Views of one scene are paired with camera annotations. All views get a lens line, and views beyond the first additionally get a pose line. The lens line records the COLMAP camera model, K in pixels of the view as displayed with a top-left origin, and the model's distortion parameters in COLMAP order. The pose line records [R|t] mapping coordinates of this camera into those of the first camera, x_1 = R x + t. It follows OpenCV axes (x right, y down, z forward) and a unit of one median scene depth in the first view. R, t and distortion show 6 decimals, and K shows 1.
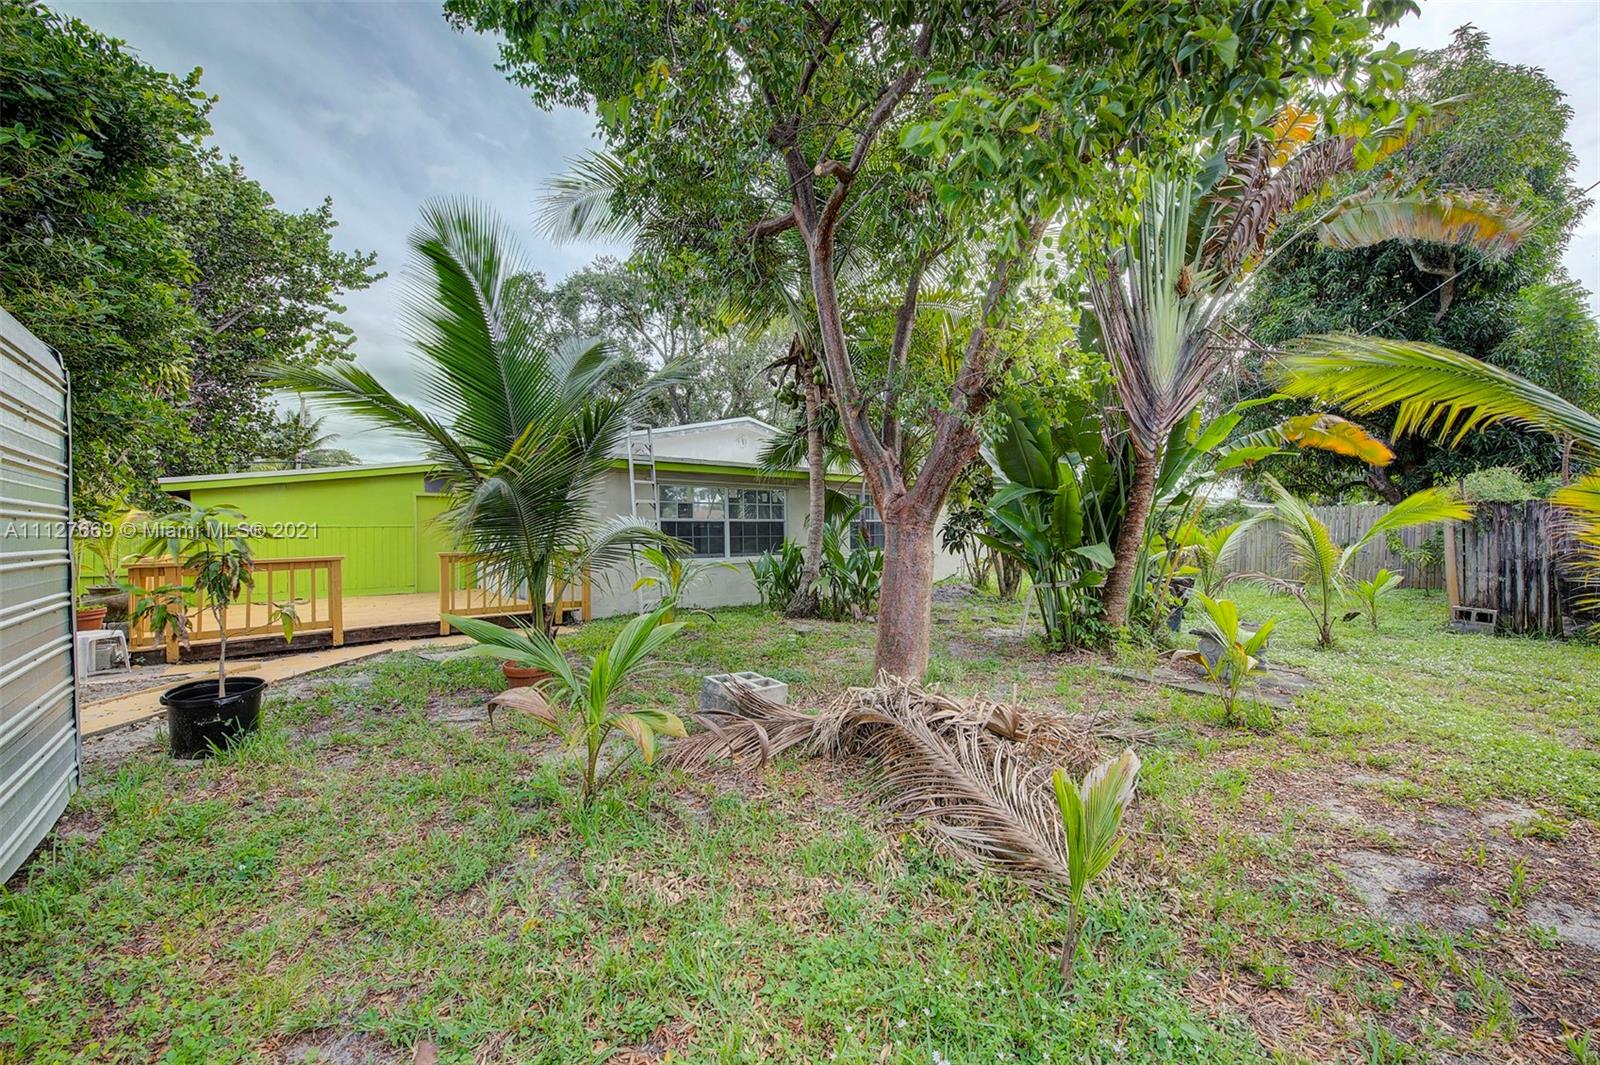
lens RADIAL K [[639.1, 0, 786.5], [0, 639.1, 532.6], [0, 0, 1]] dist [-0.013214, -0.001144]
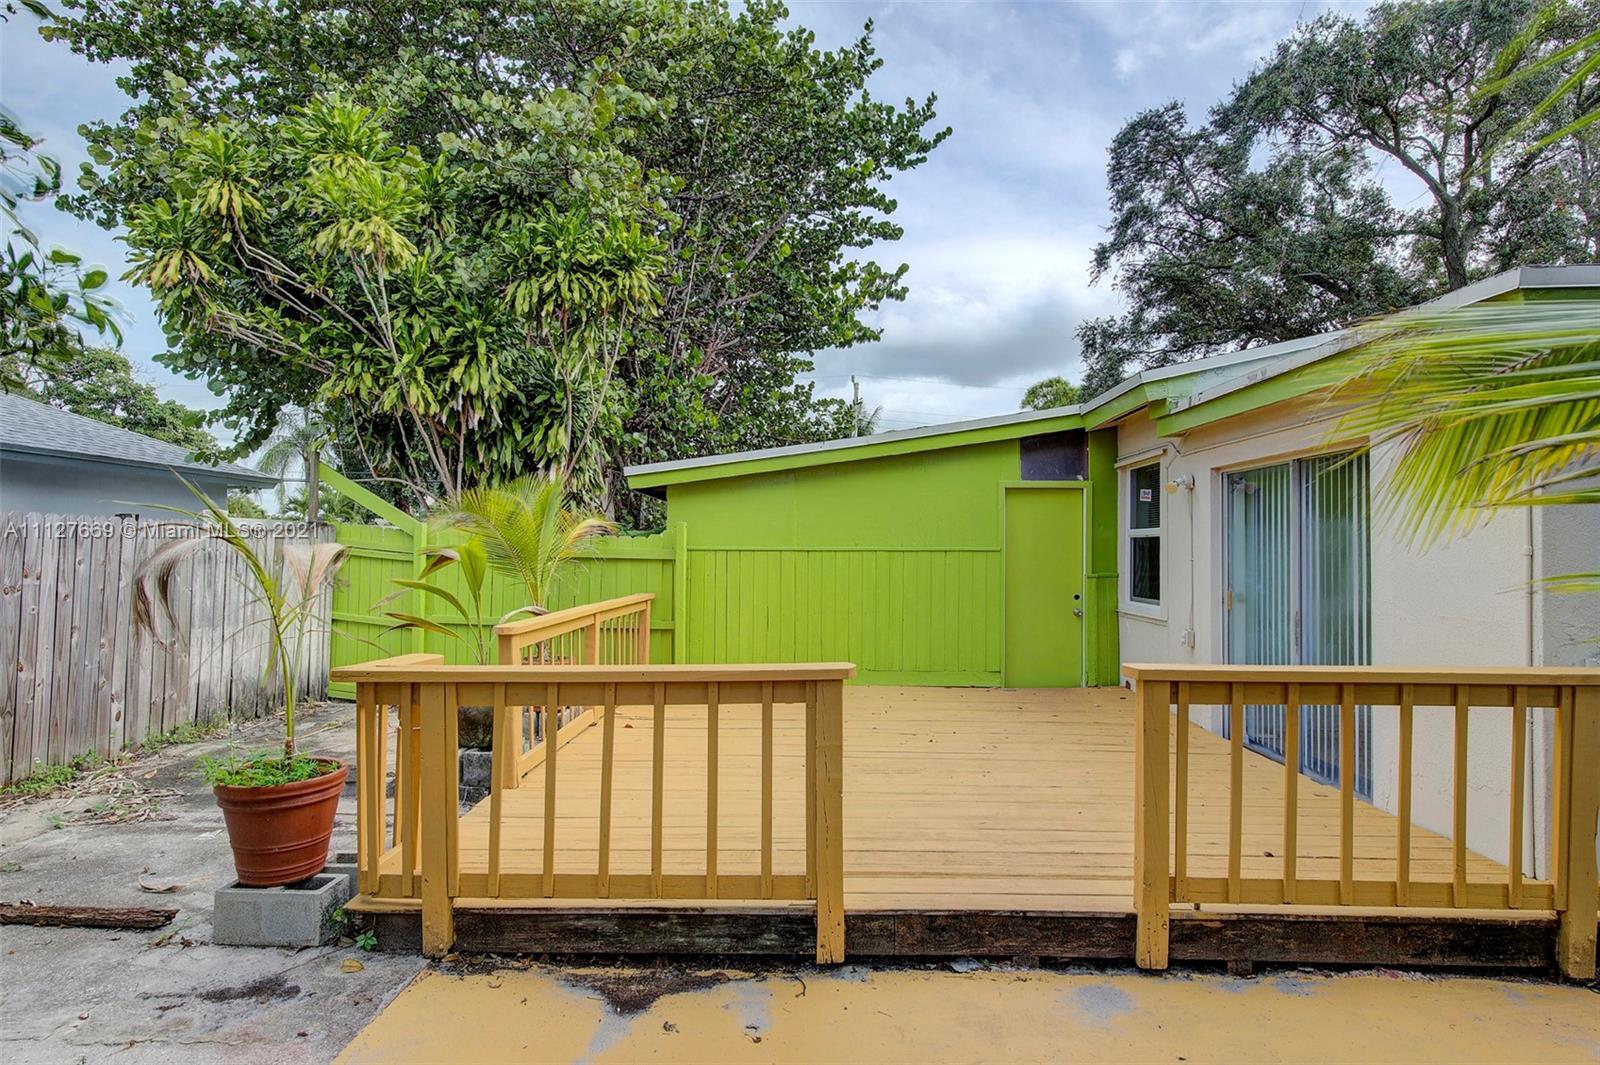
lens RADIAL K [[865.7, 0, 793.5], [0, 865.7, 527.6], [0, 0, 1]] dist [-0.008223, -0.000741]
pose [[0.744215, -0.003197, -0.667933, -0.205985], [-0.010579, 0.999807, -0.016572, -0.010759], [0.667856, 0.019400, 0.744037, 0.314665]]
